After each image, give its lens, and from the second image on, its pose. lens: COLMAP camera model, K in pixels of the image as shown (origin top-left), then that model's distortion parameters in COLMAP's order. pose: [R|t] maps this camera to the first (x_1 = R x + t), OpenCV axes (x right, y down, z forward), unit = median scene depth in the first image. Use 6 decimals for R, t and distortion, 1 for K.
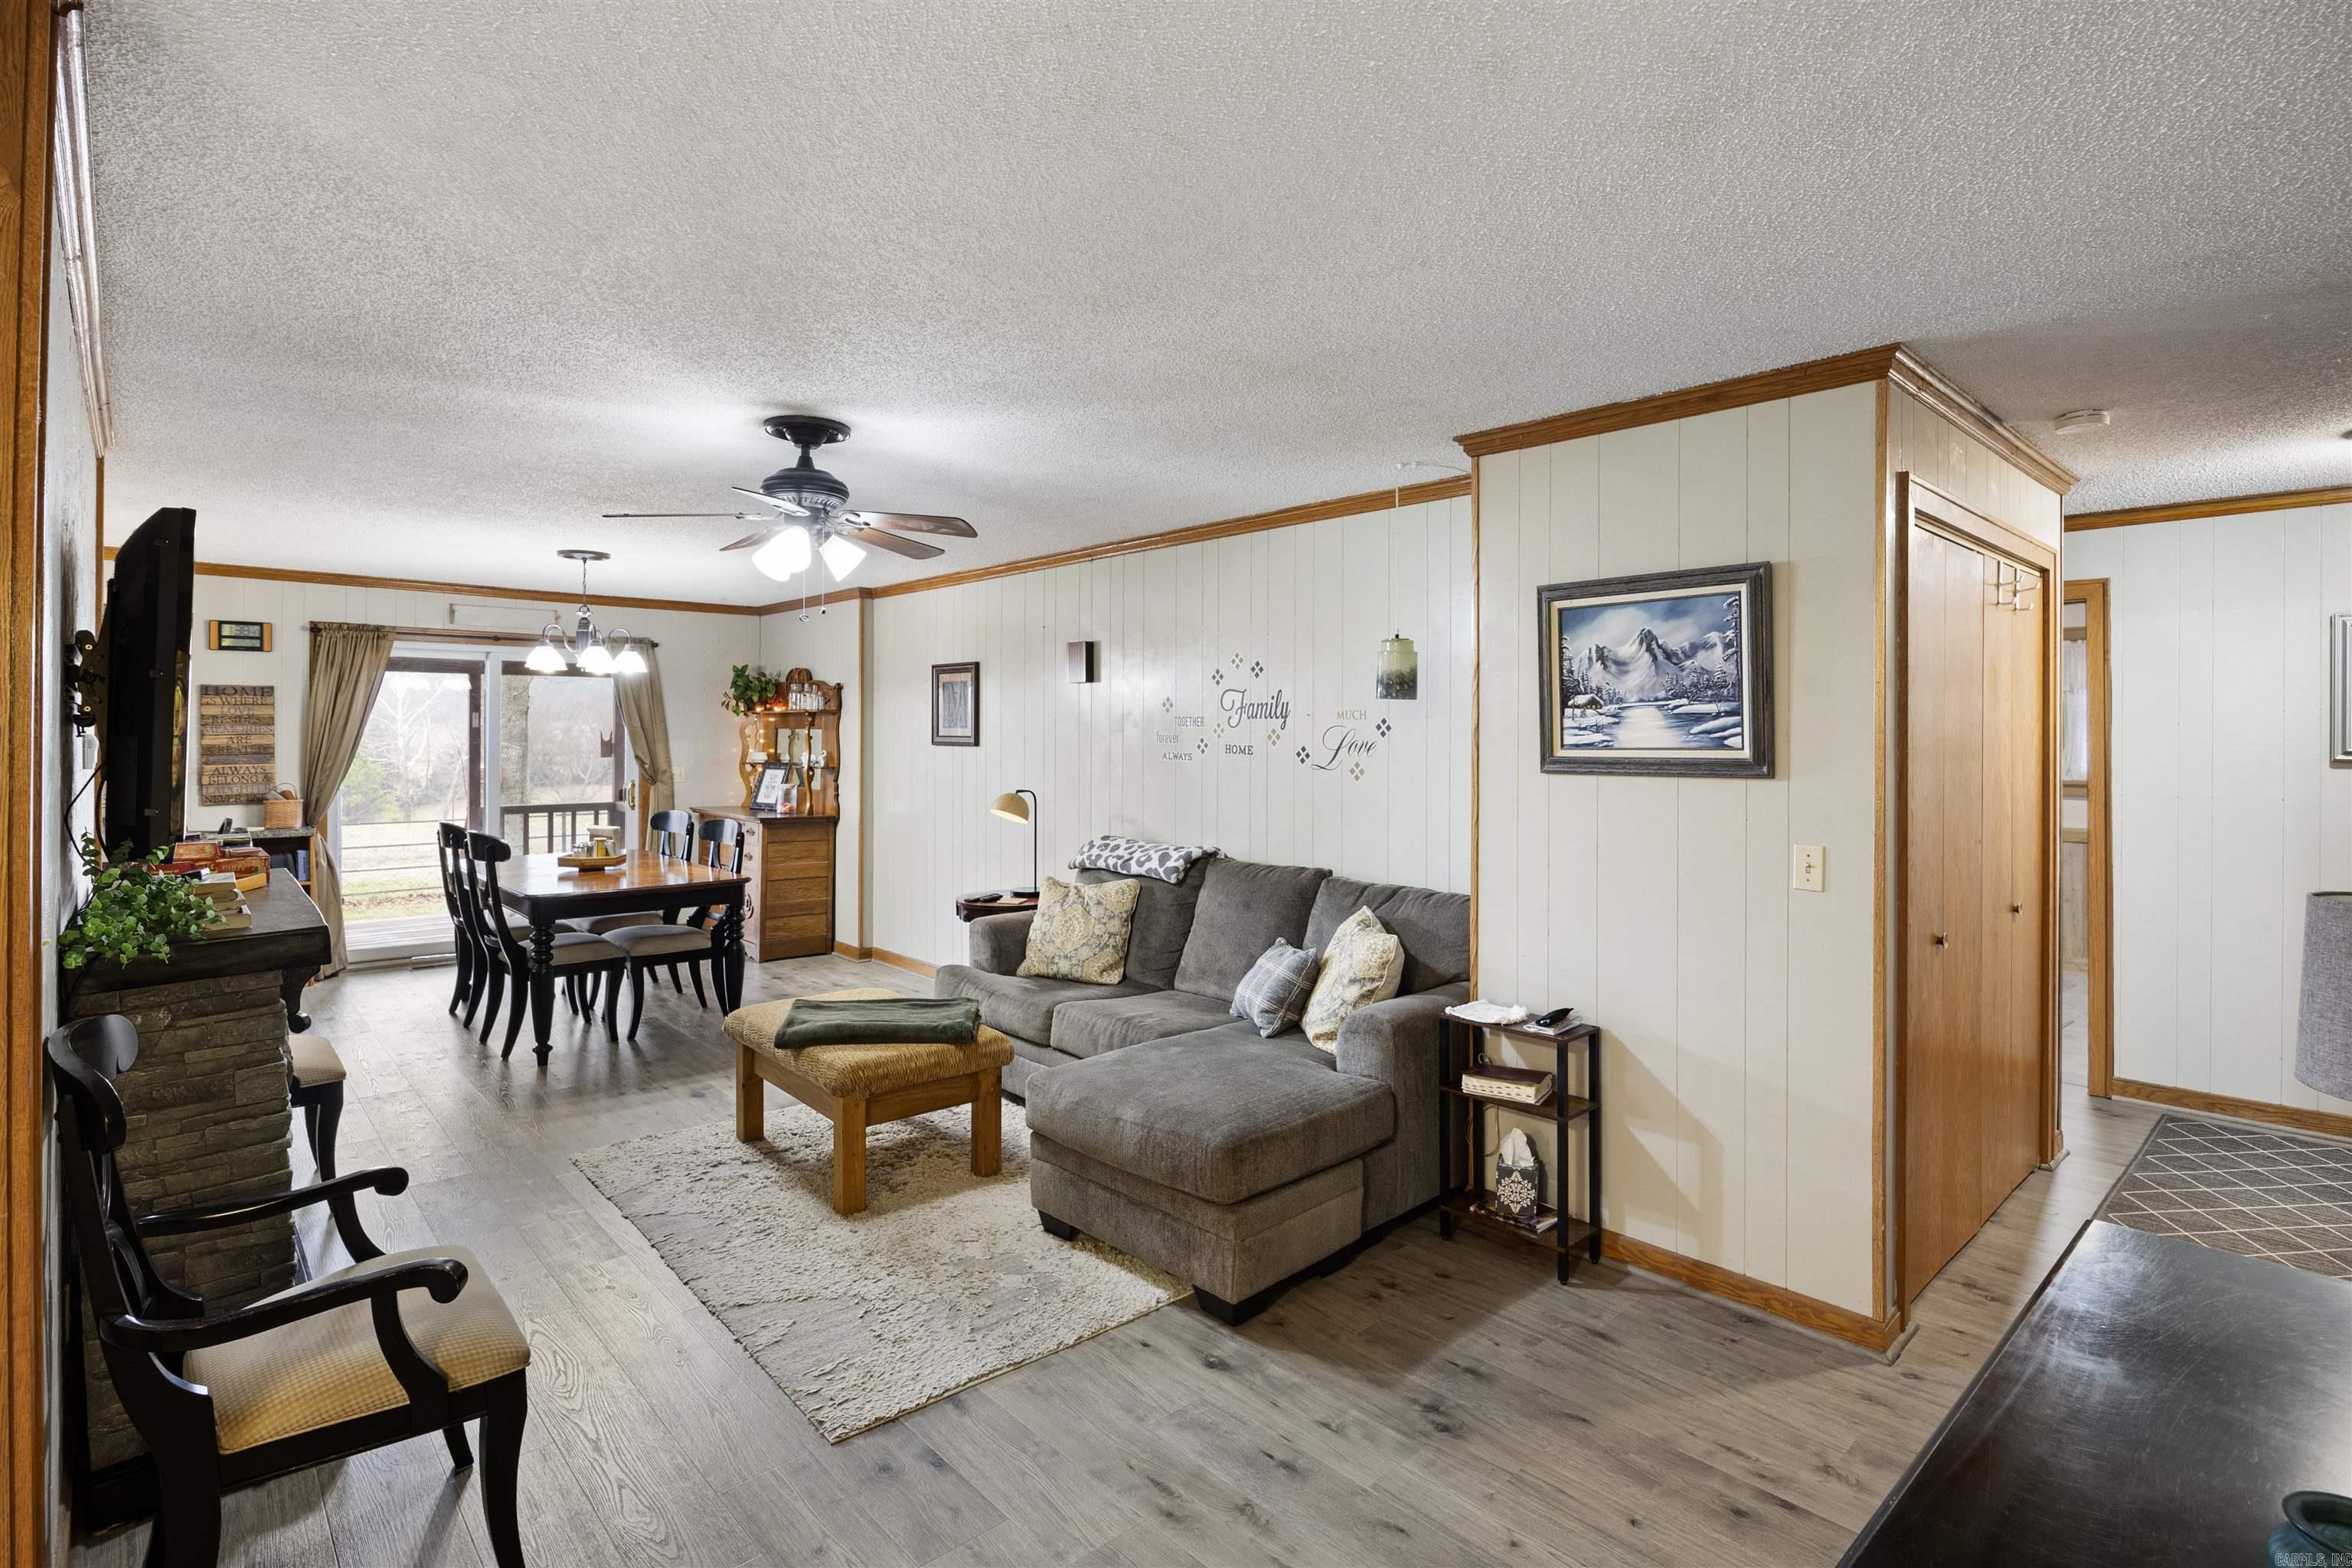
lens RADIAL K [[1152.0, 0, 1186.6], [0, 1152.0, 727.3], [0, 0, 1]] dist [-0.016983, -0.000096]
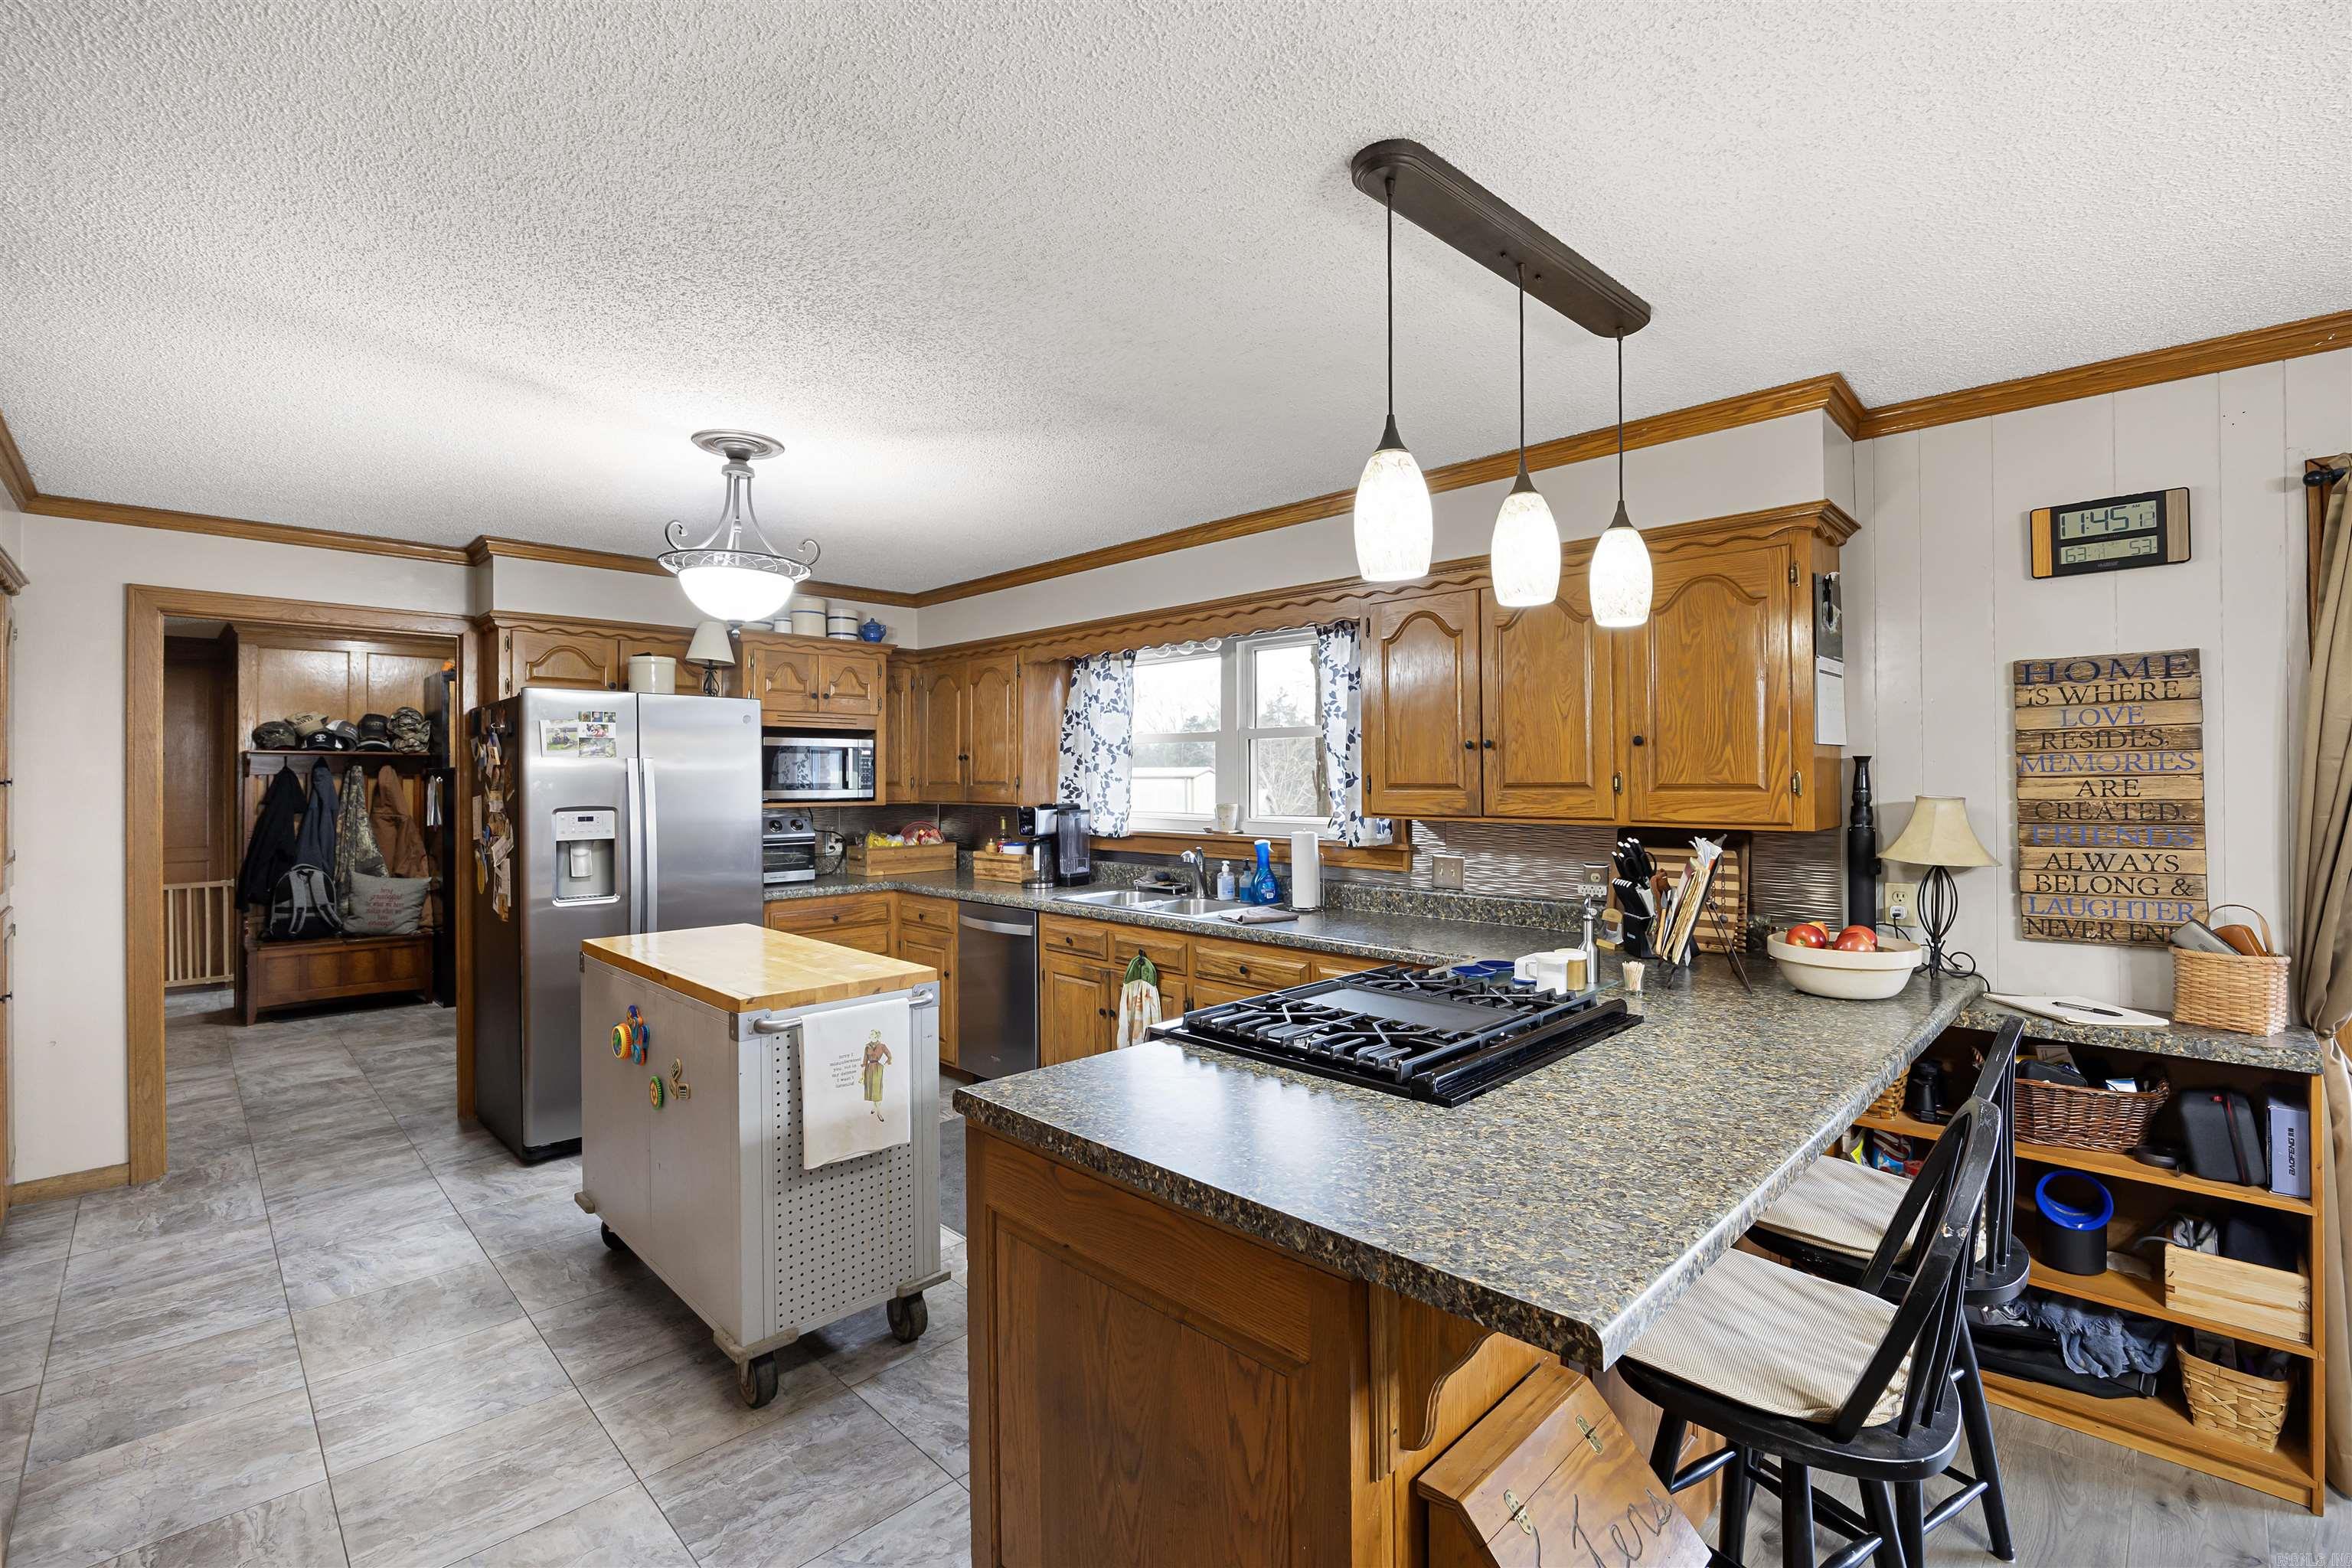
lens RADIAL K [[1017.5, 0, 1186.6], [0, 1017.5, 774.6], [0, 0, 1]] dist [0.000189, -0.007237]
pose [[0.056187, -0.006264, -0.998401, -0.488412], [0.009215, 0.999941, -0.005755, 0.005188], [0.998378, -0.008877, 0.056241, 0.650165]]
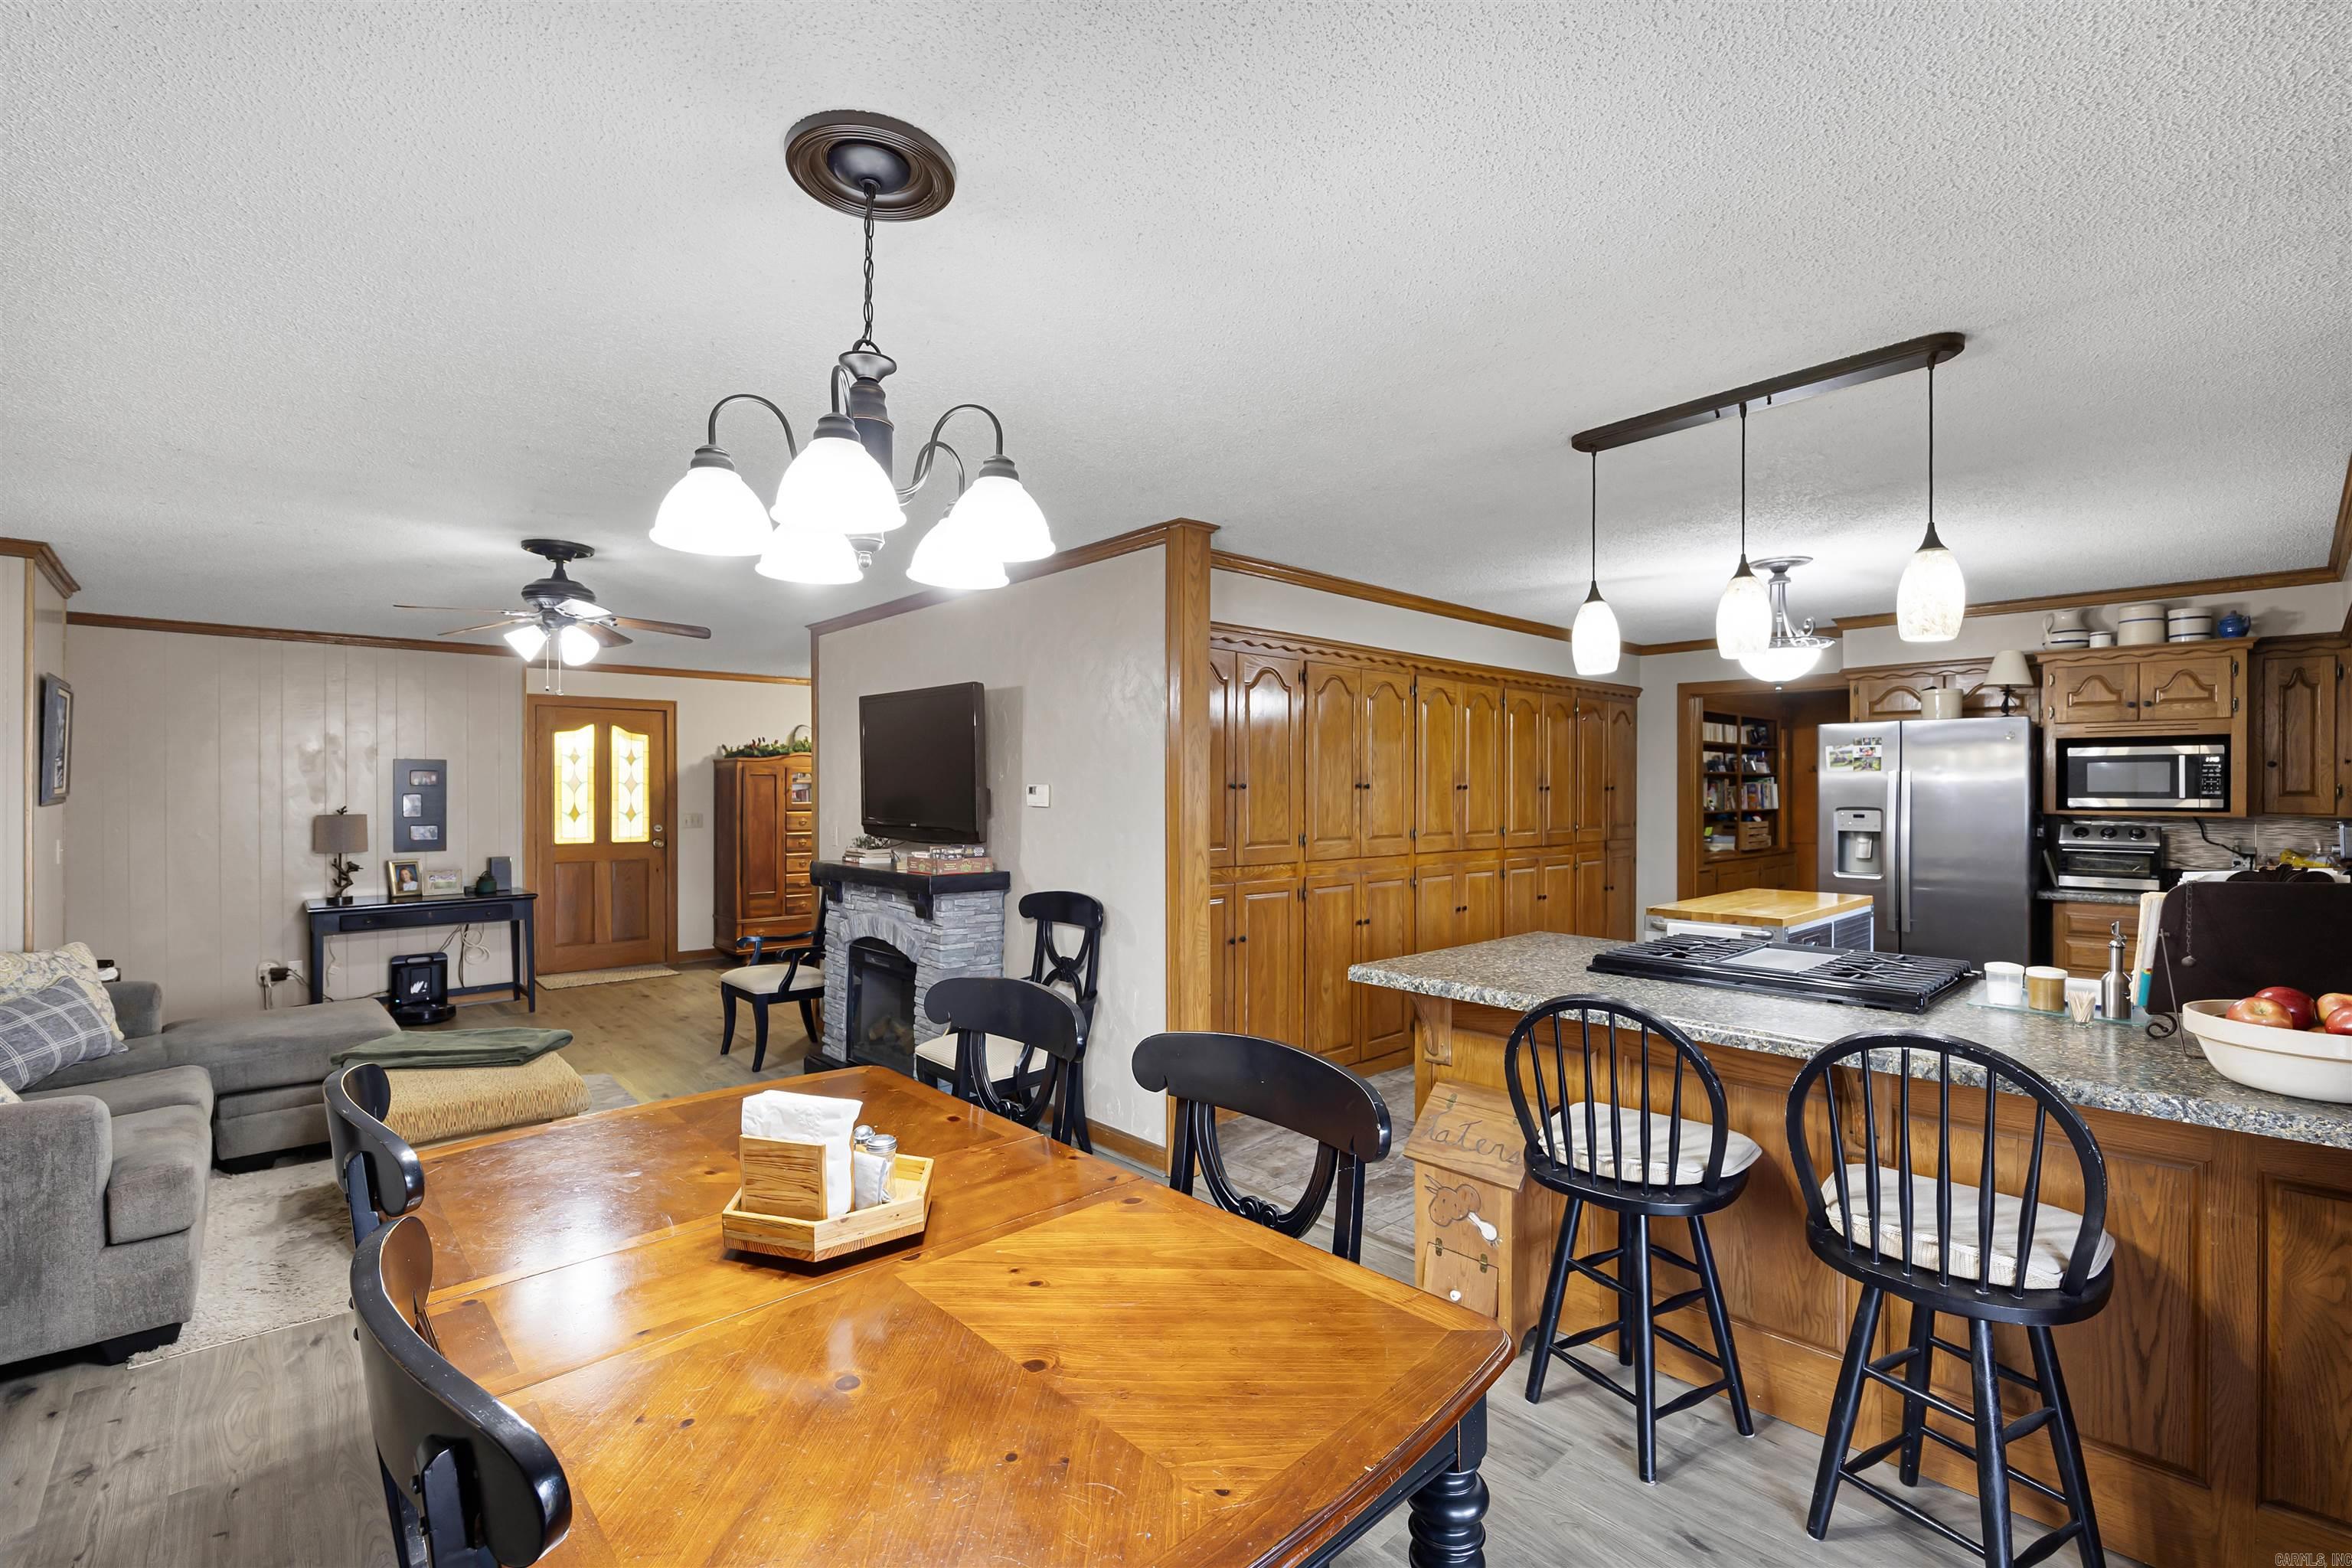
lens RADIAL K [[1017.5, 0, 1186.6], [0, 1017.5, 774.6], [0, 0, 1]] dist [0.000189, -0.007237]
pose [[-0.999982, -0.004514, 0.003962, -0.557065], [-0.004578, 0.999856, -0.016350, 0.006734], [-0.003888, -0.016368, -0.999858, 1.121093]]
